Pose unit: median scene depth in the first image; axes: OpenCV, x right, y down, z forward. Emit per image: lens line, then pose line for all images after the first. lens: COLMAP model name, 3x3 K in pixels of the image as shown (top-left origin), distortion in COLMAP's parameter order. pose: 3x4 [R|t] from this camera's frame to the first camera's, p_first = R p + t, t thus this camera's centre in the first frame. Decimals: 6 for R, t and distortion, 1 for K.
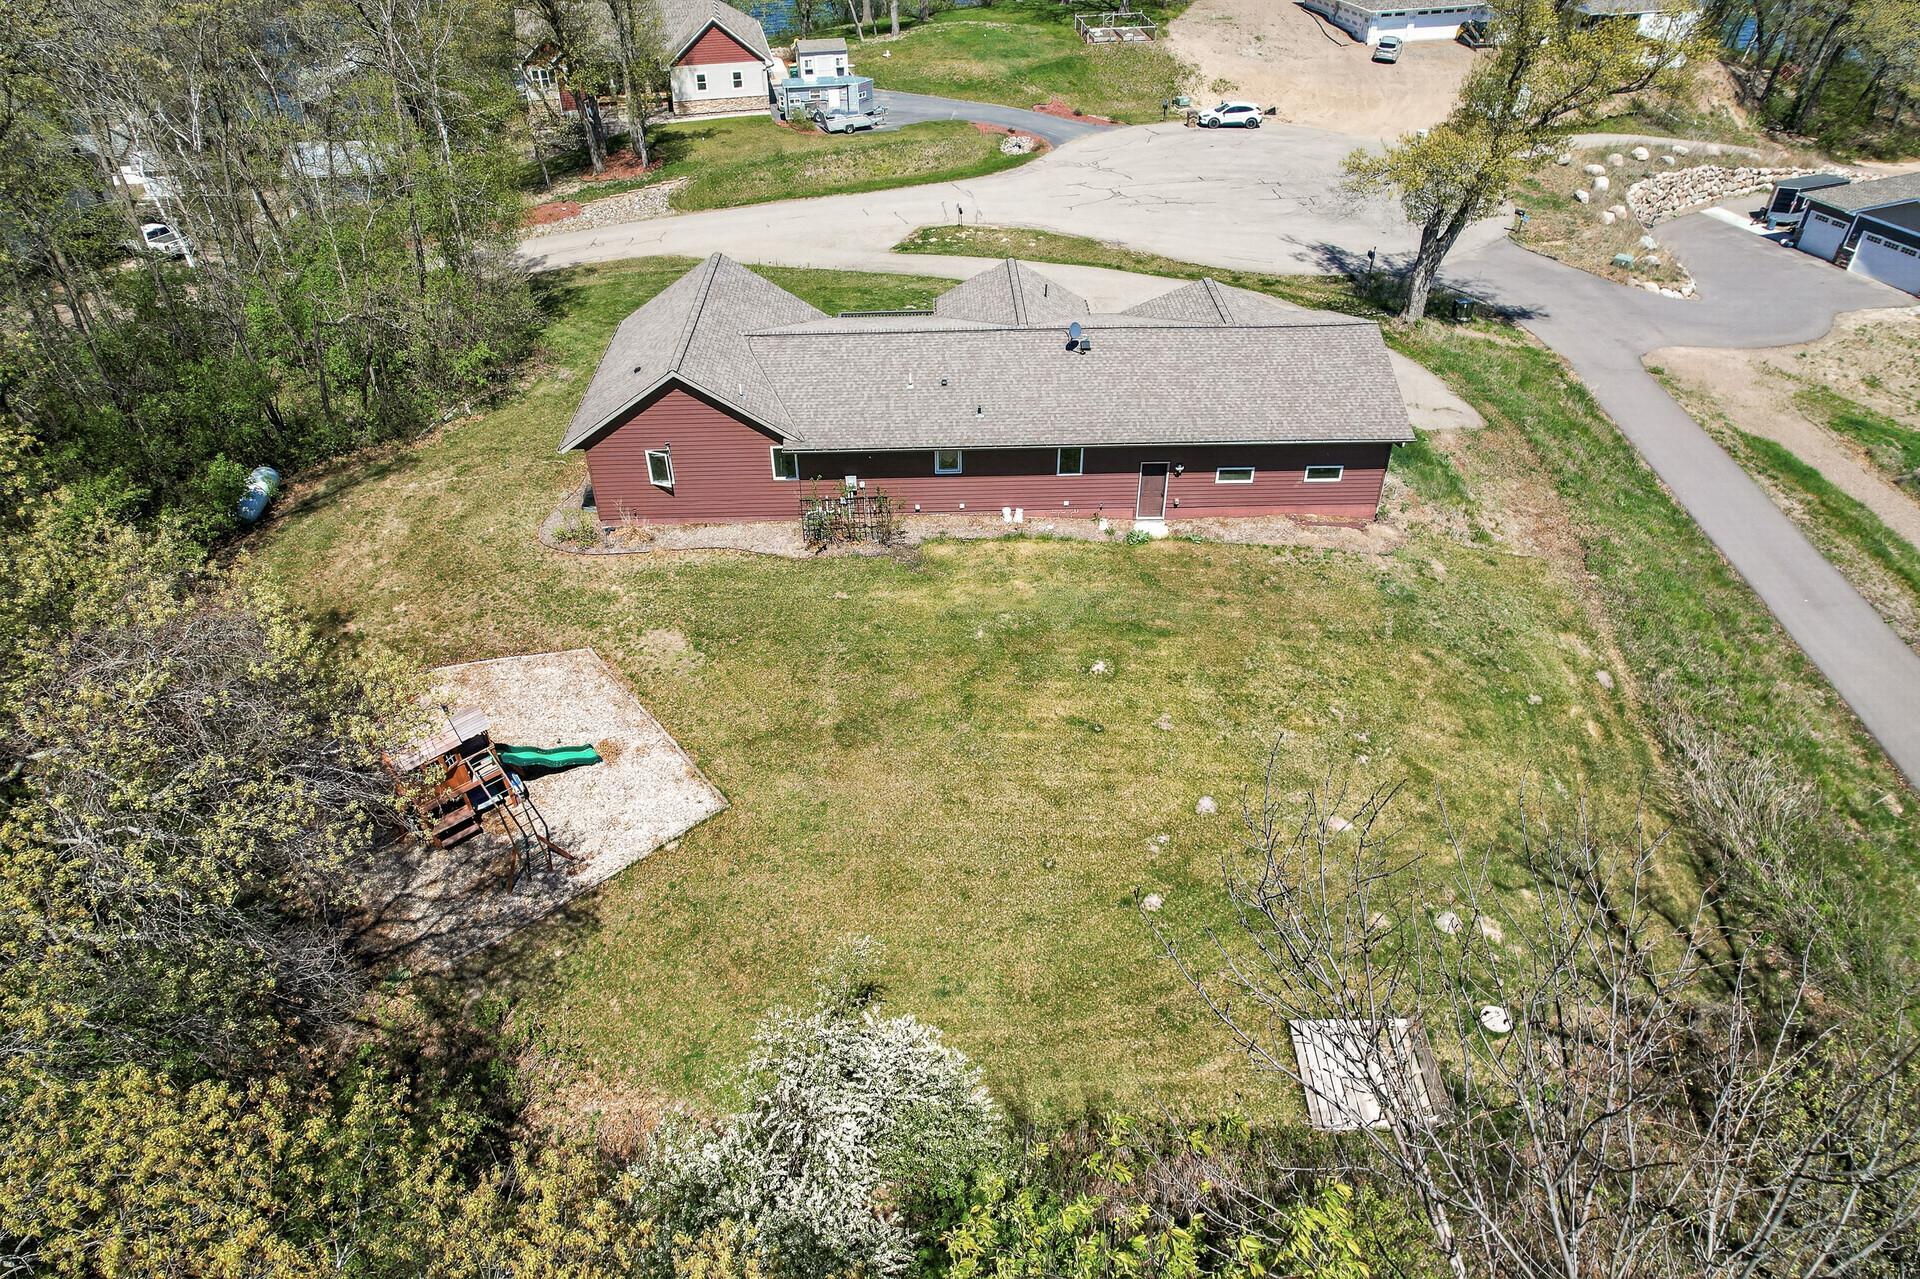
lens RADIAL K [[1242.9, 0, 965.4], [0, 1242.9, 620.3], [0, 0, 1]] dist [-0.077628, 0.066149]
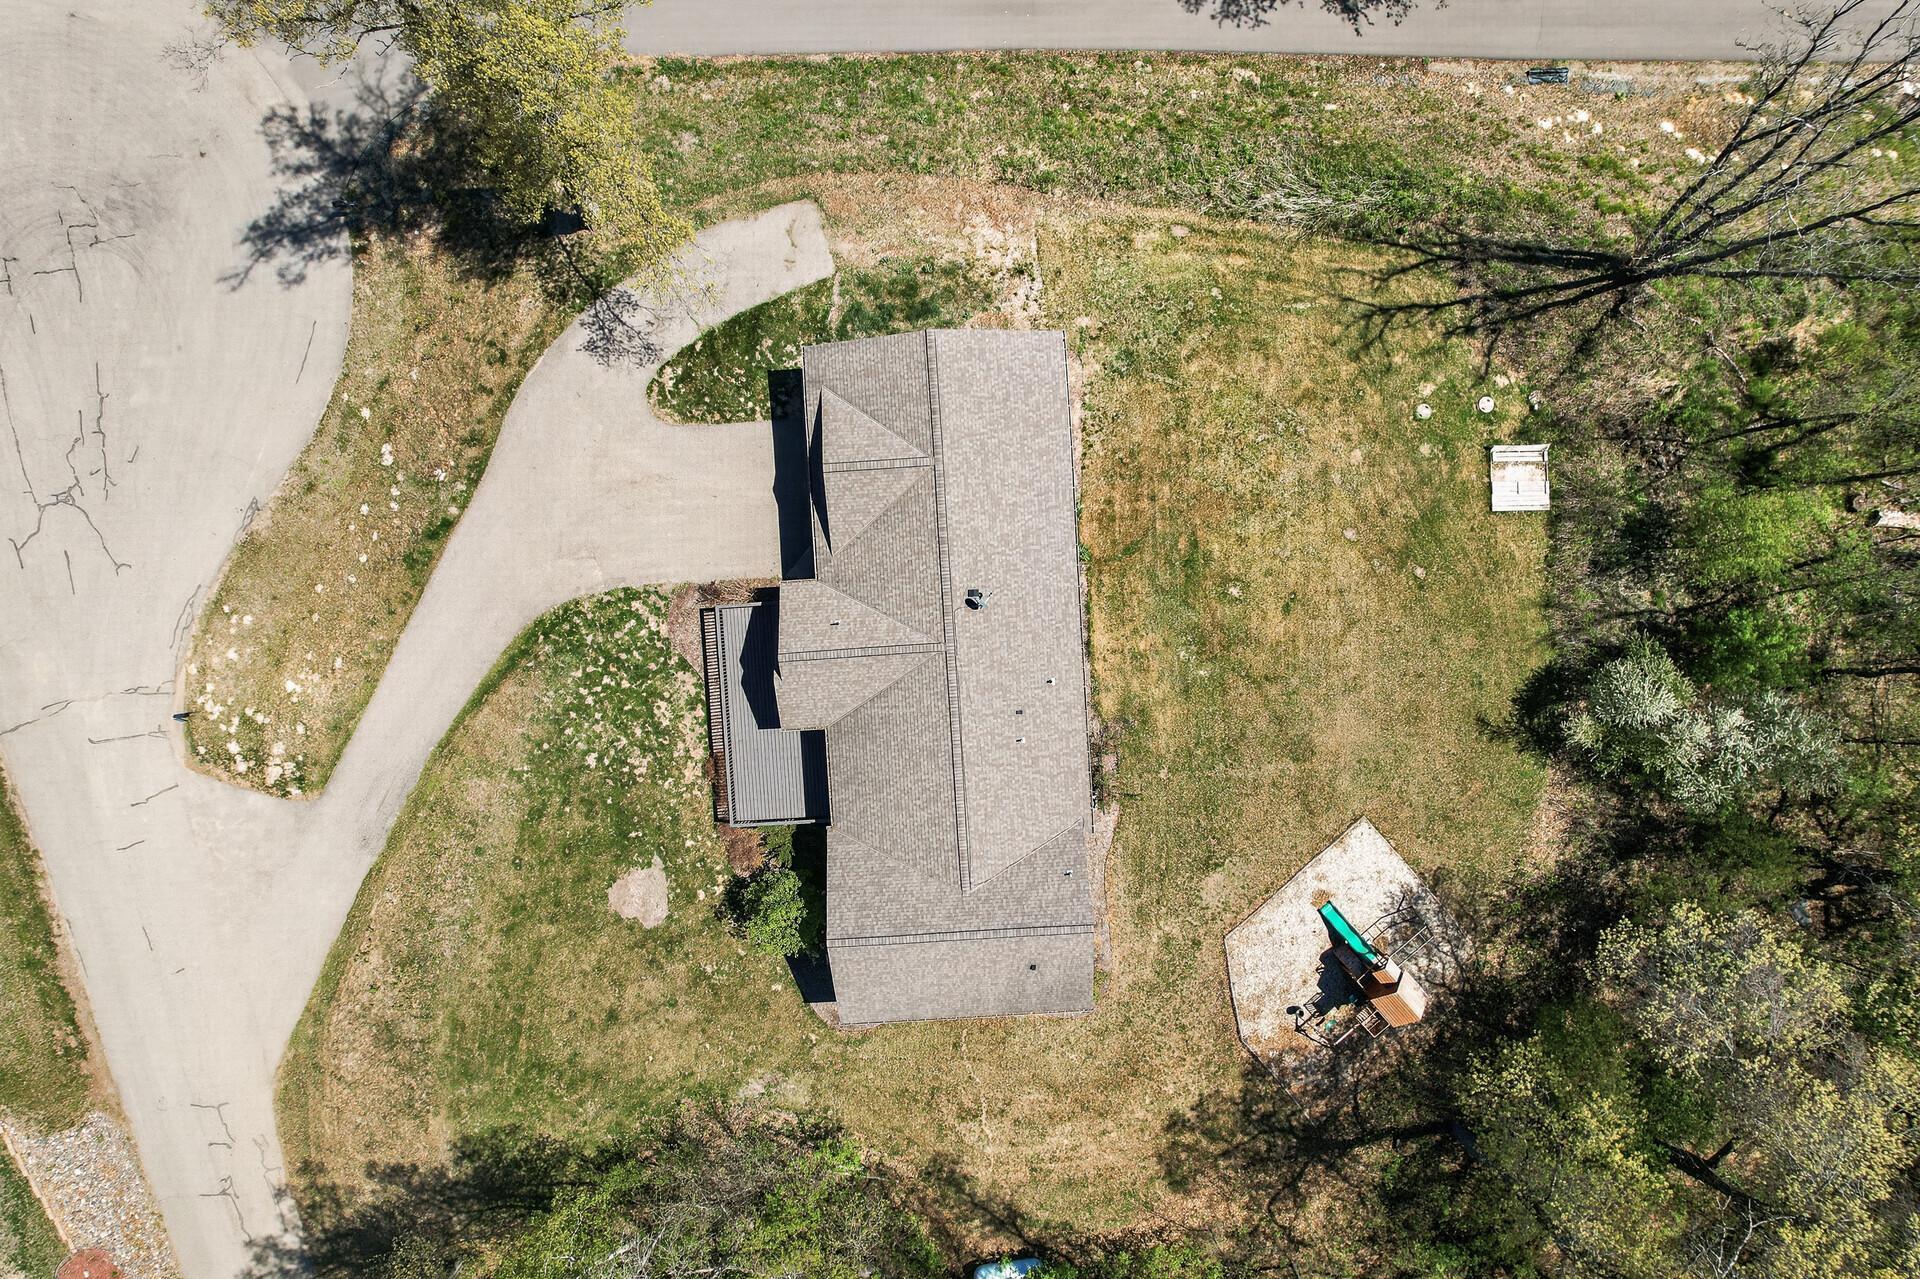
lens RADIAL K [[1242.9, 0, 965.4], [0, 1242.9, 620.3], [0, 0, 1]] dist [-0.077628, 0.066149]
pose [[-0.029513, -0.999463, -0.014233, 0.089550], [0.600835, -0.029118, 0.798843, -1.154355], [-0.798828, 0.015024, 0.601371, 0.314716]]
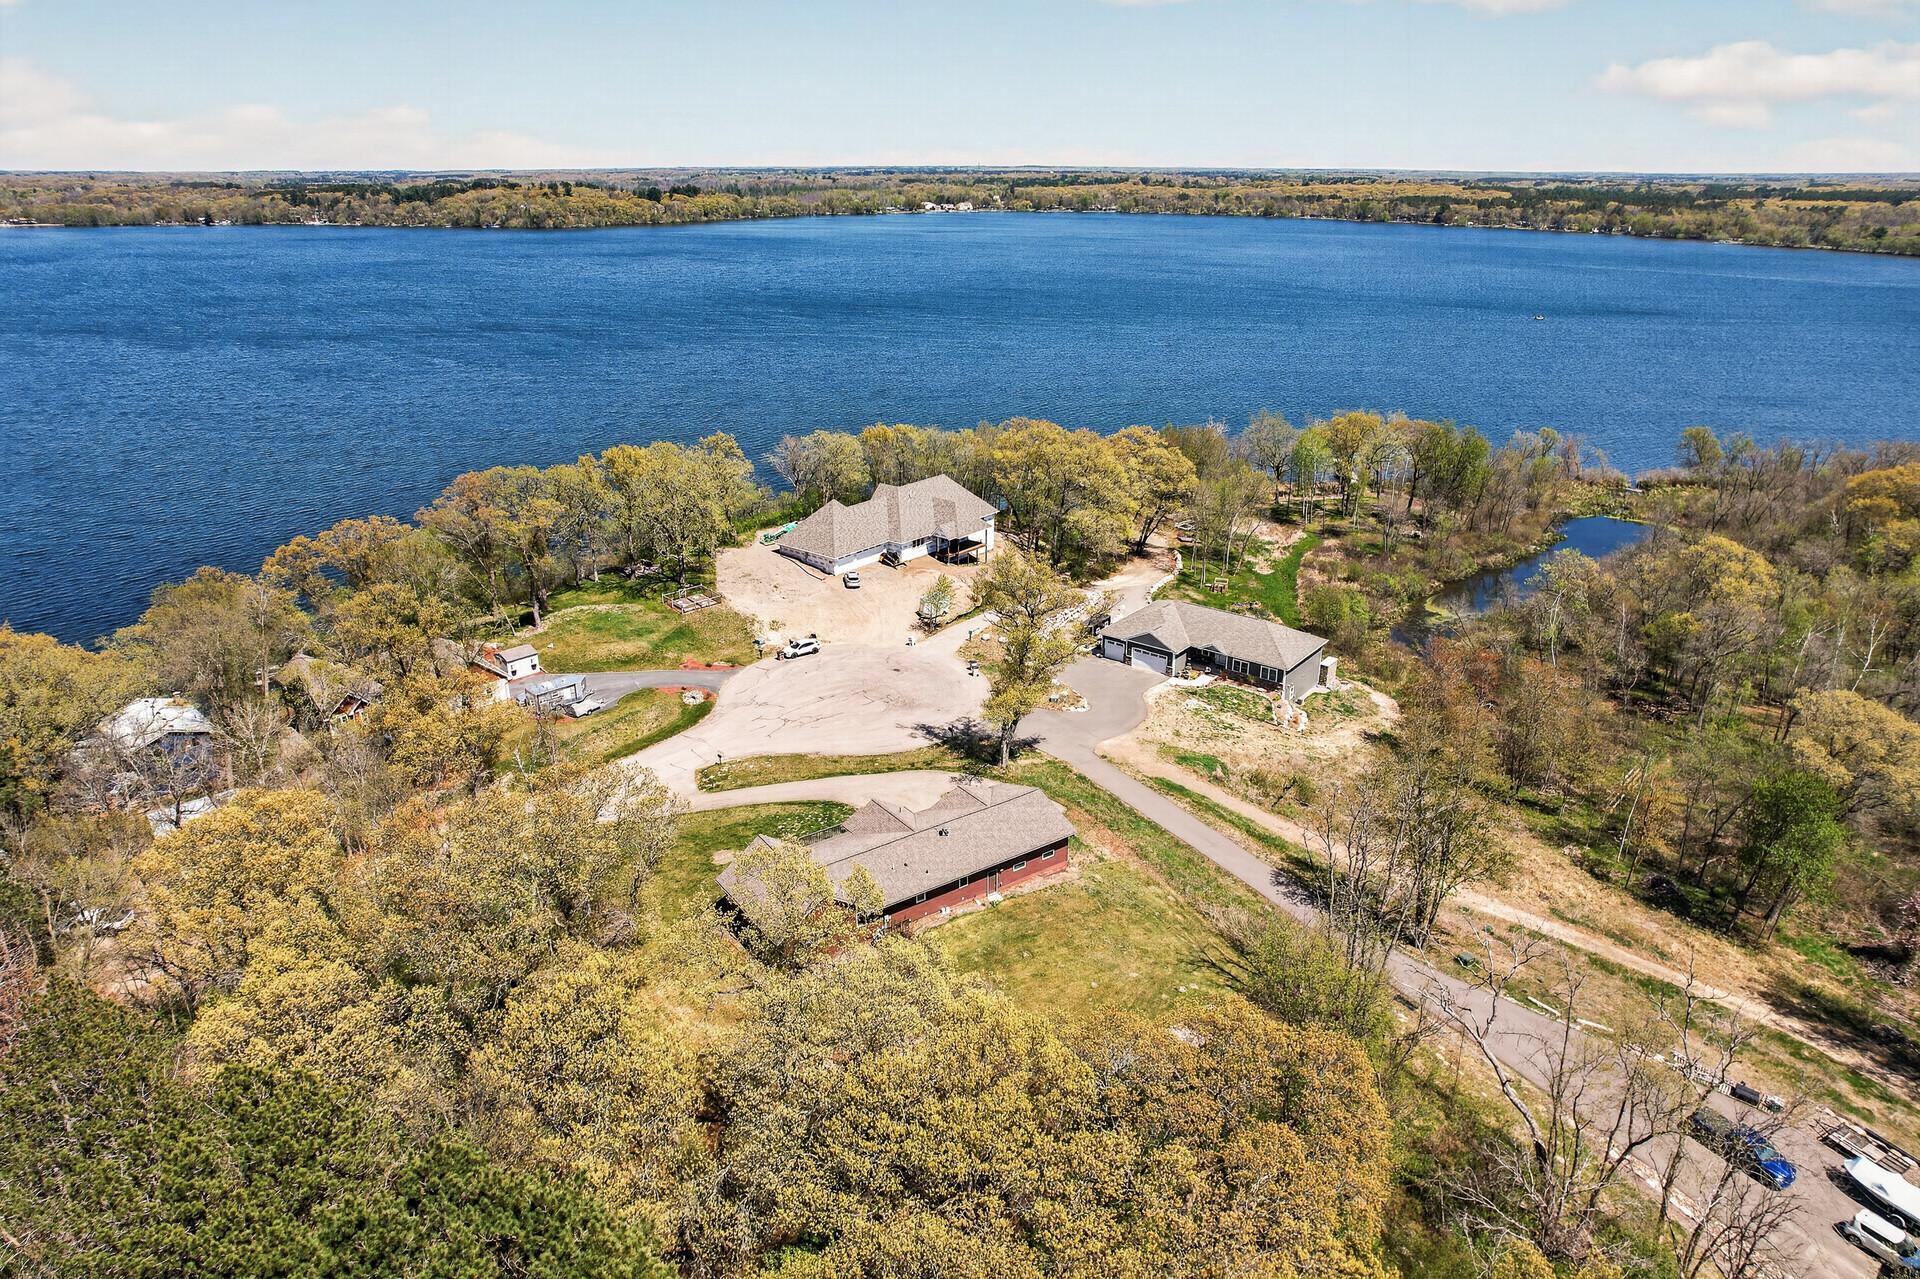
lens RADIAL K [[1223.2, 0, 960.0], [0, 1223.2, 639.5], [0, 0, 1]] dist [-0.065379, 0.032495]
pose [[0.835250, -0.198800, 0.512675, -1.004178], [0.327801, 0.928590, -0.173973, -0.149288], [-0.441479, 0.313366, 0.840772, -1.085344]]
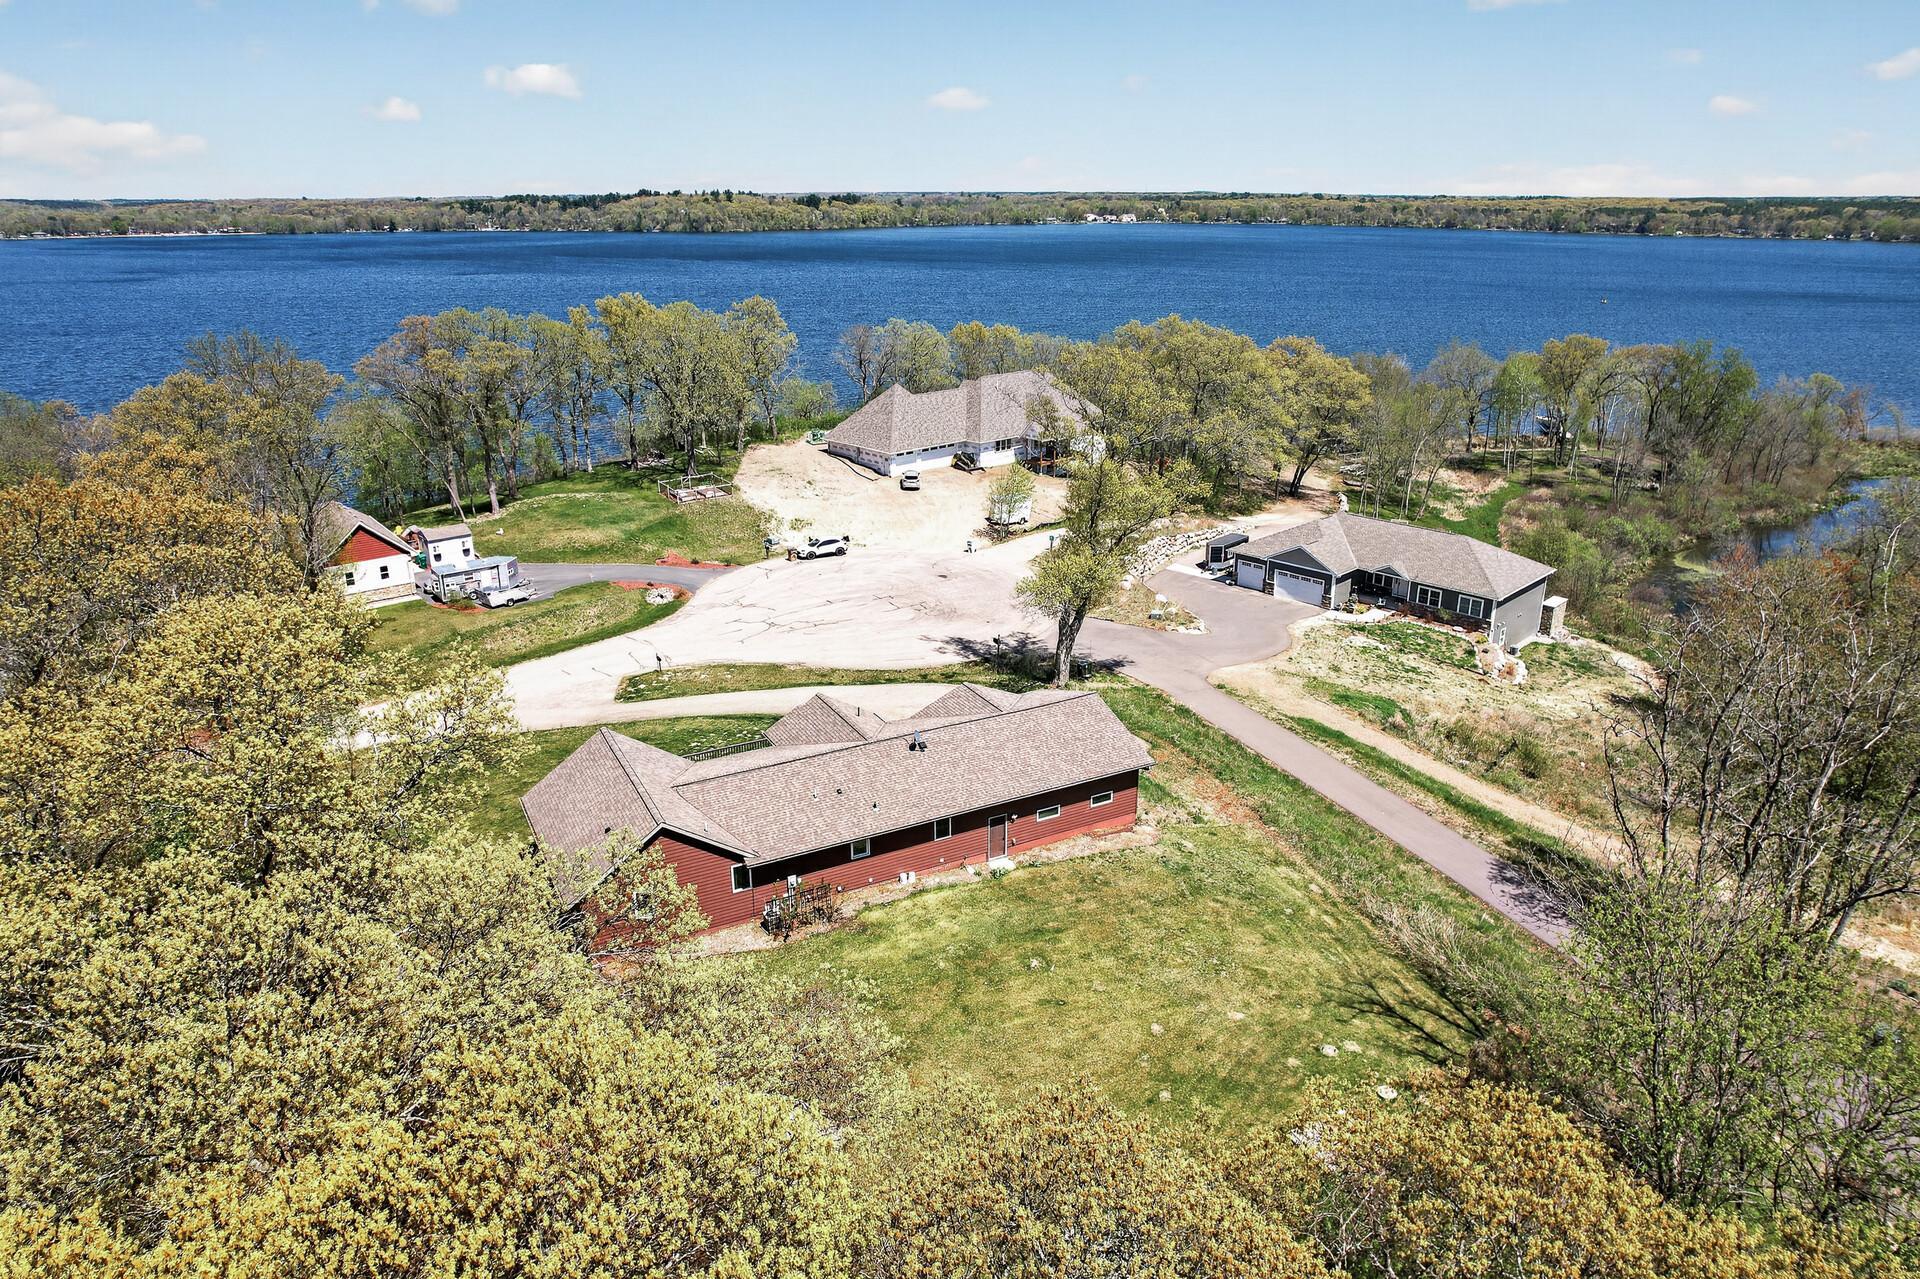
lens RADIAL K [[1242.9, 0, 965.4], [0, 1242.9, 620.3], [0, 0, 1]] dist [-0.077628, 0.066149]
pose [[0.897201, -0.143735, 0.417576, -0.415333], [0.263409, 0.933115, -0.244768, -0.002124], [-0.354465, 0.329600, 0.875054, -0.263237]]
